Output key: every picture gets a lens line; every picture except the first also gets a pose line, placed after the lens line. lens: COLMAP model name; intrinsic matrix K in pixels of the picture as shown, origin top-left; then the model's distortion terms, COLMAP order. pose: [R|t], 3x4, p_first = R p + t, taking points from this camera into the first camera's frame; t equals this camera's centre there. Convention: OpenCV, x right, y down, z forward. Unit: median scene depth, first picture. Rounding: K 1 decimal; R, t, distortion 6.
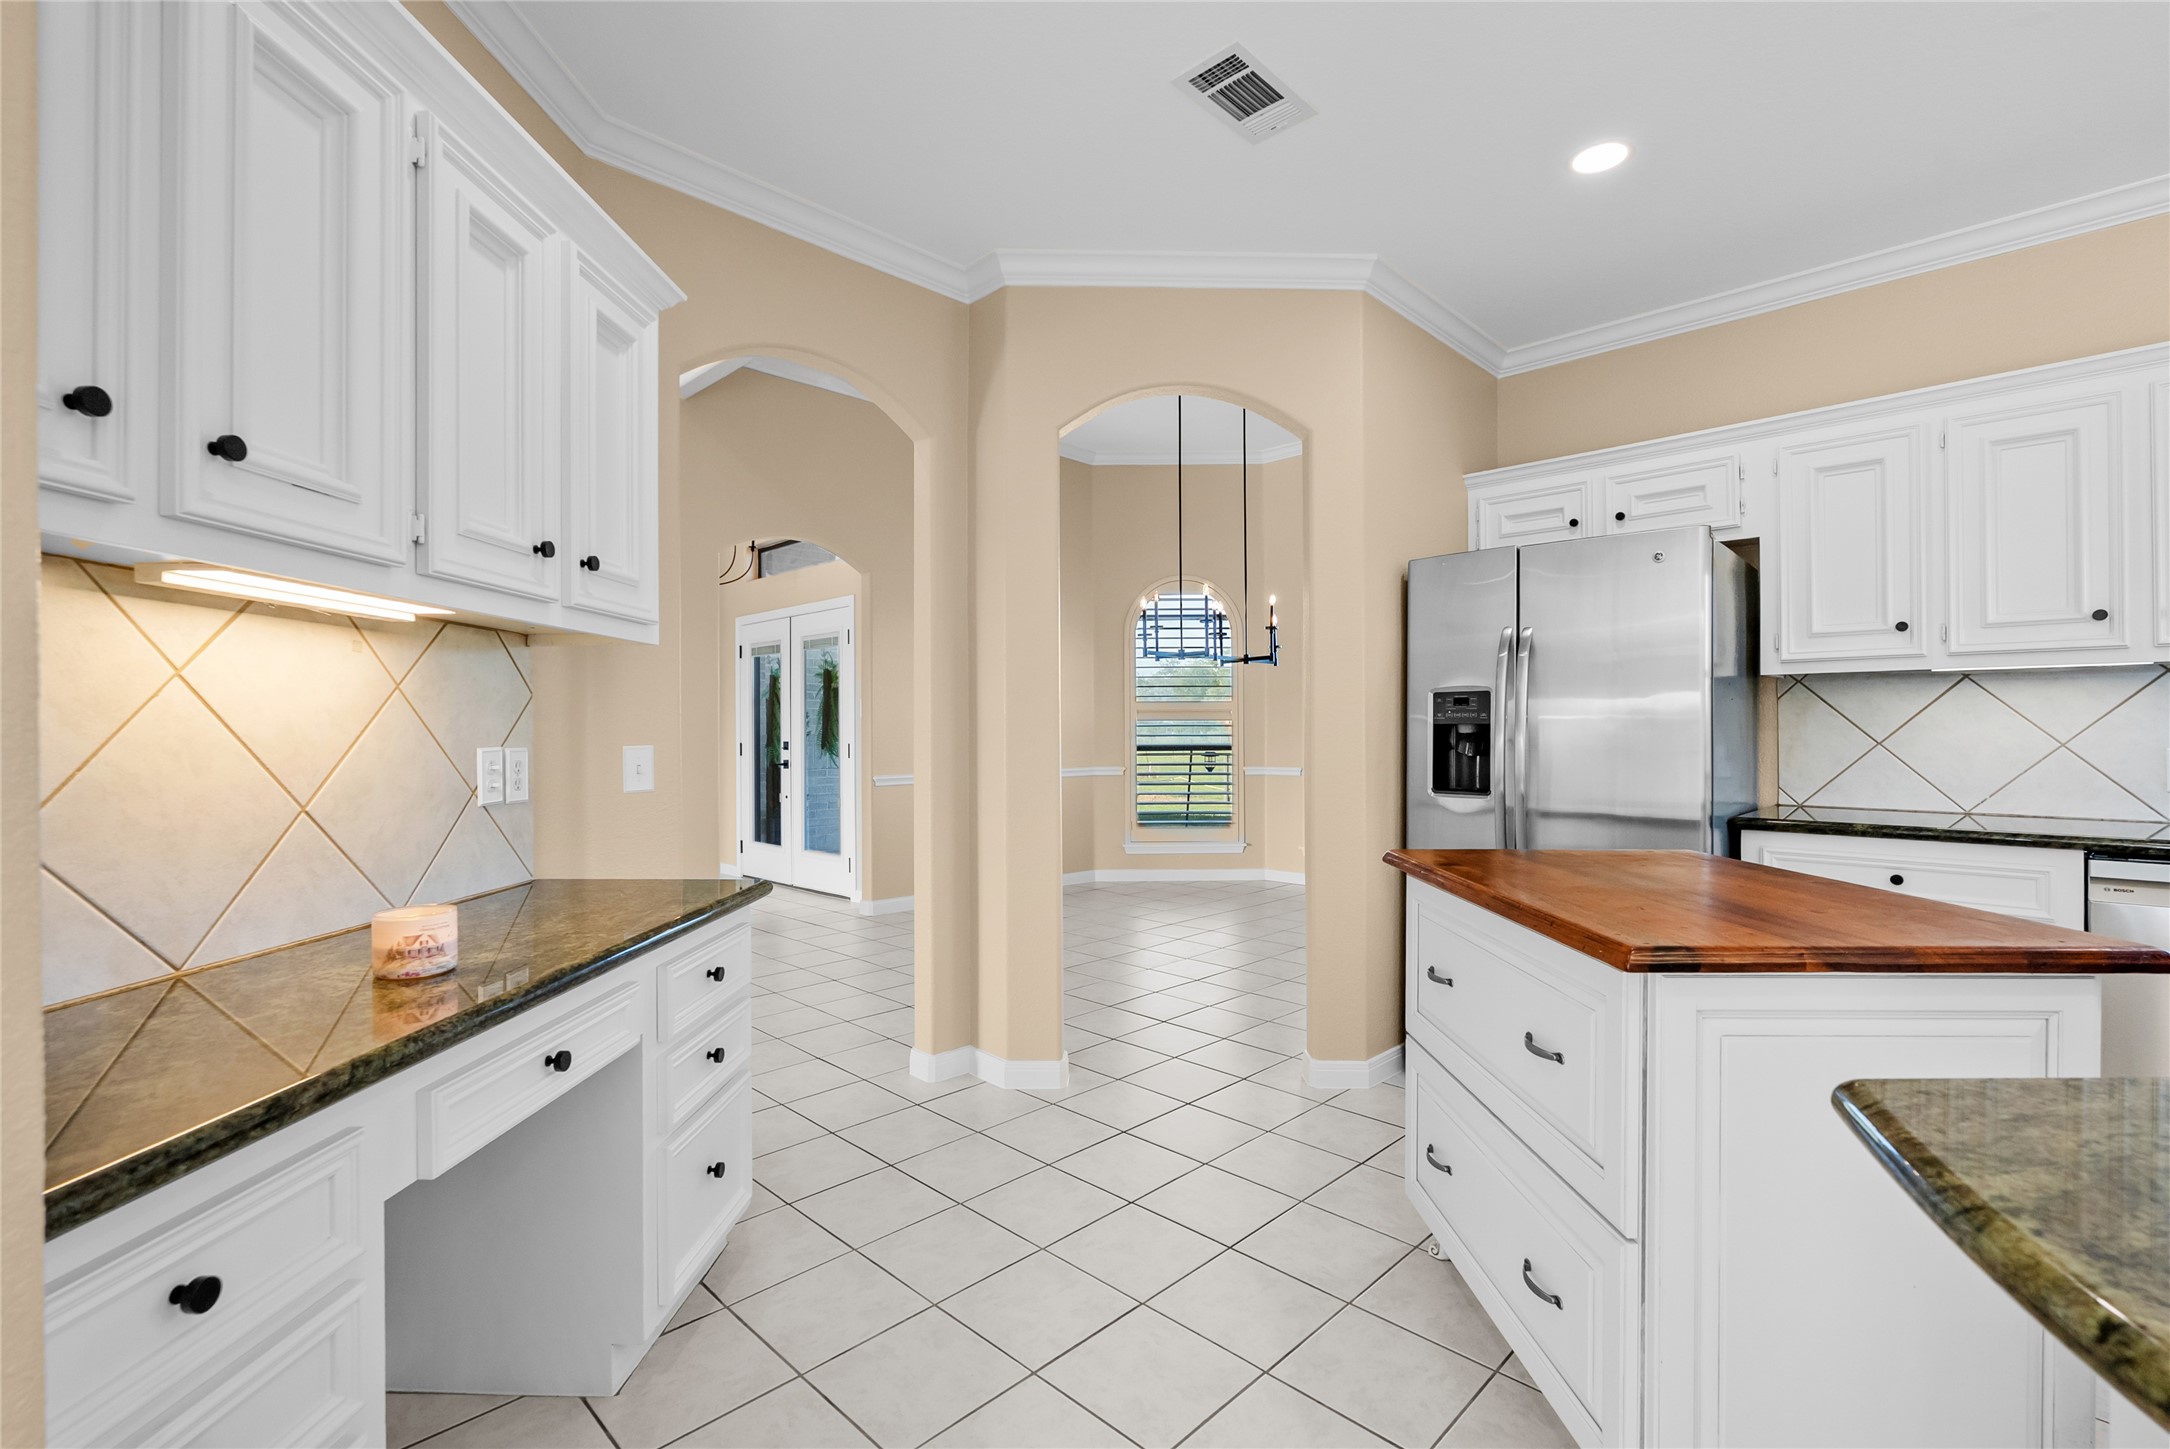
lens RADIAL K [[967.2, 0, 1093.7], [0, 967.2, 722.4], [0, 0, 1]] dist [-0.001990, -0.000121]
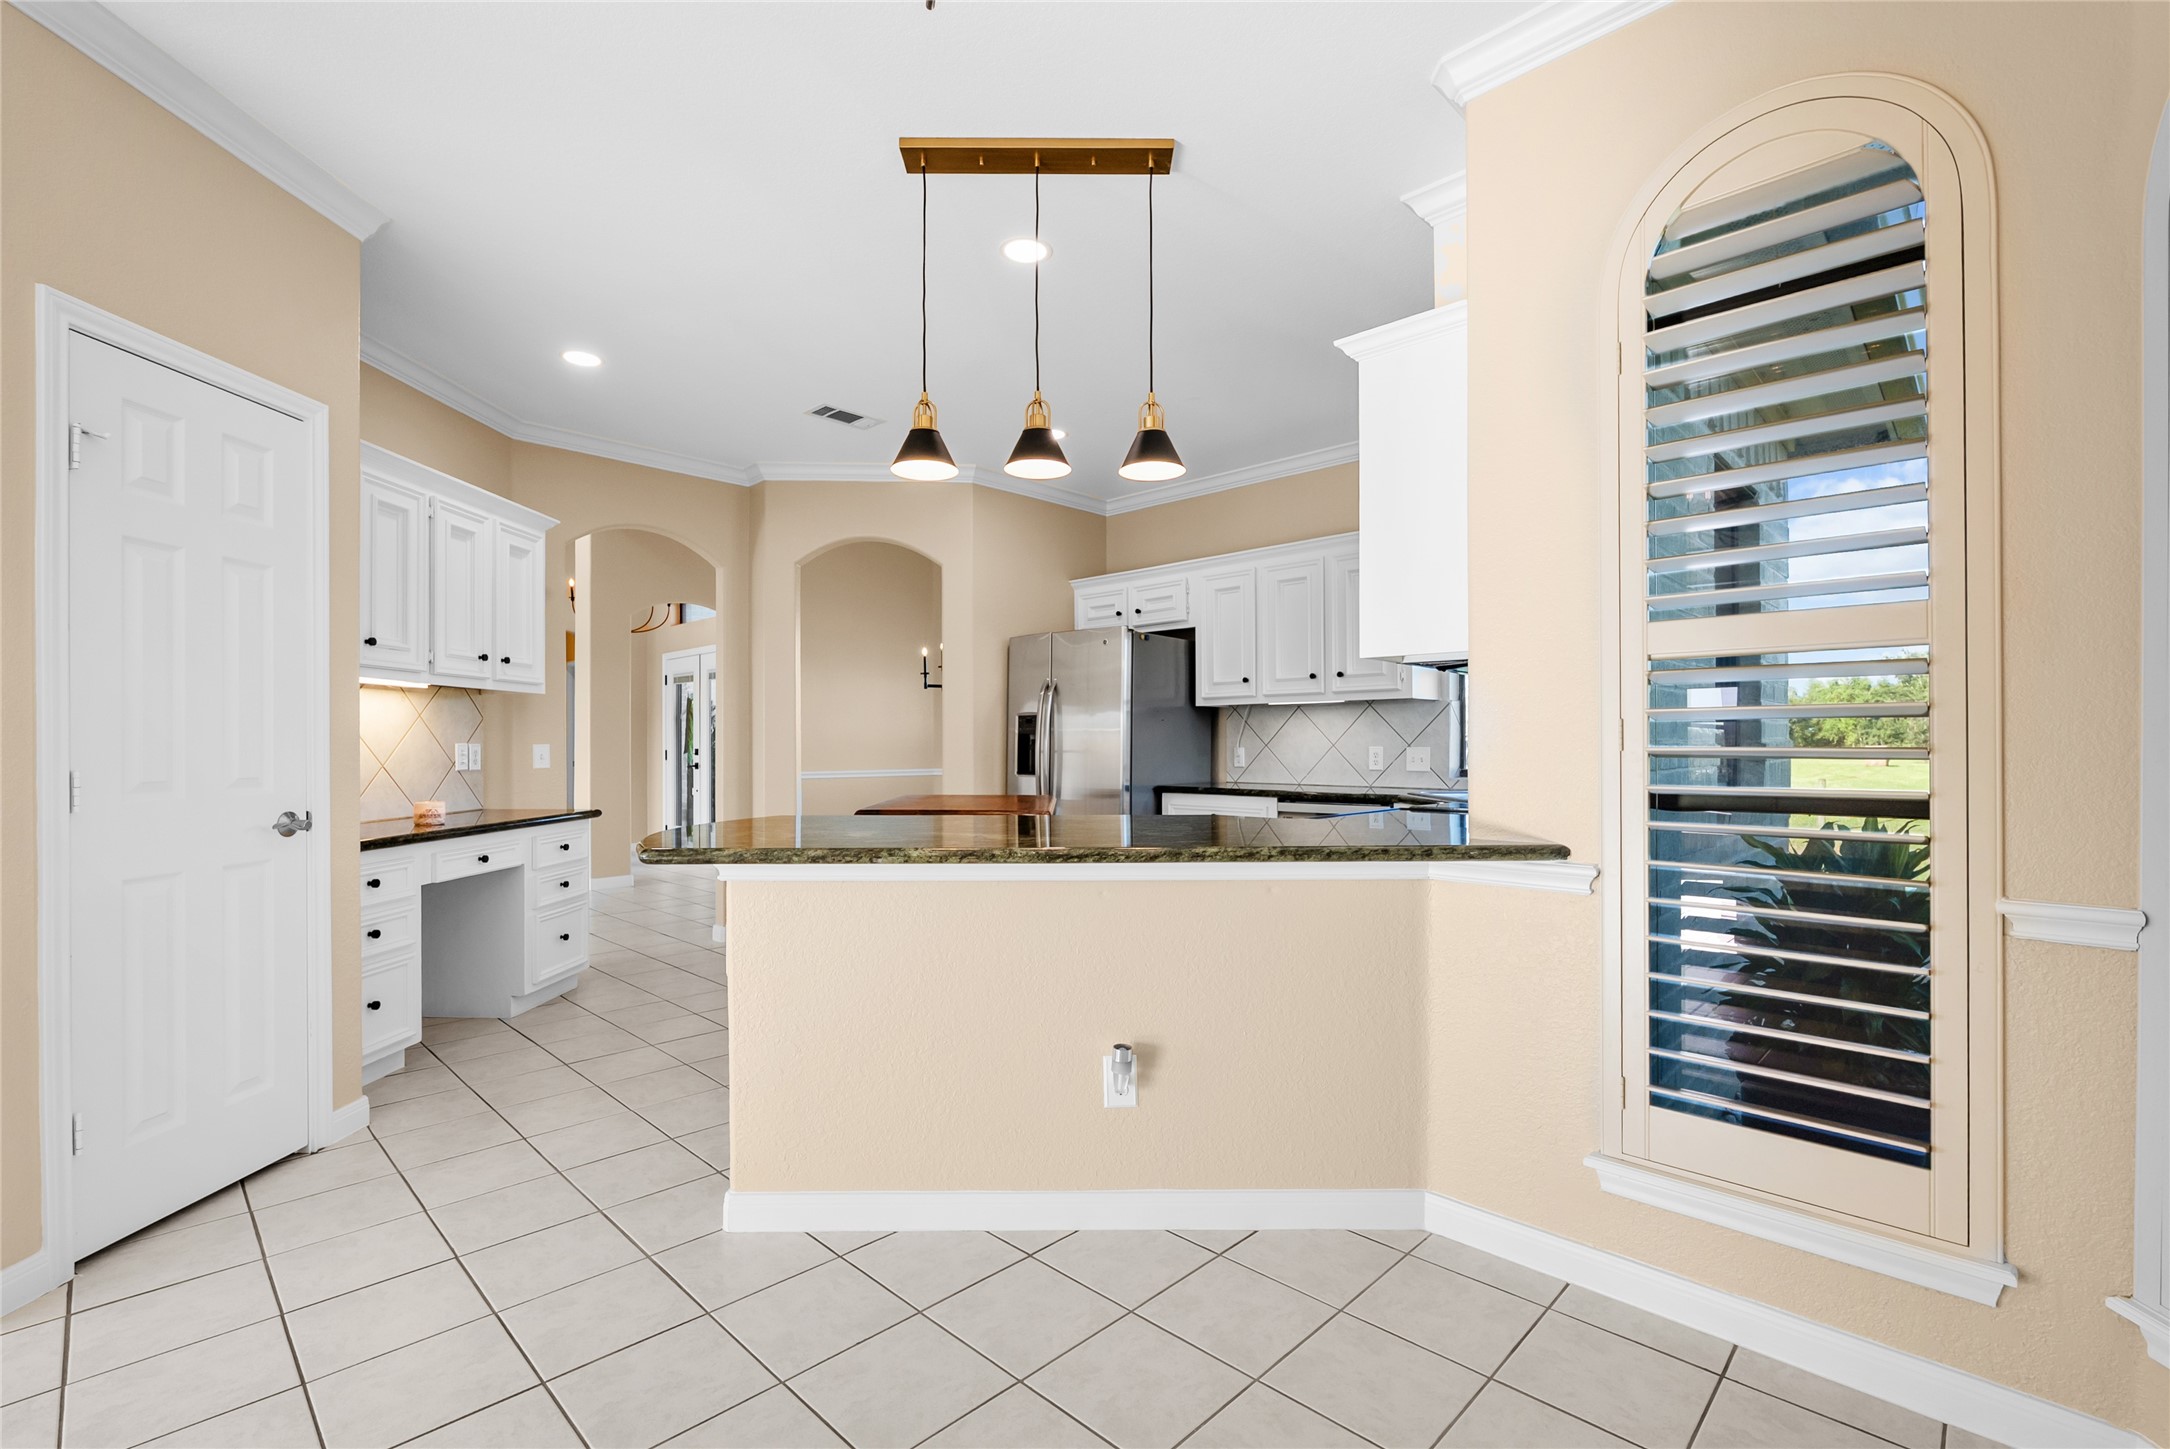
lens RADIAL K [[957.9, 0, 1087.2], [0, 957.9, 736.1], [0, 0, 1]] dist [-0.002581, 0.000005]
pose [[0.999984, 0.000619, 0.005643, 0.475105], [-0.000612, 0.999999, -0.001244, 0.007305], [-0.005644, 0.001240, 0.999983, -0.714779]]
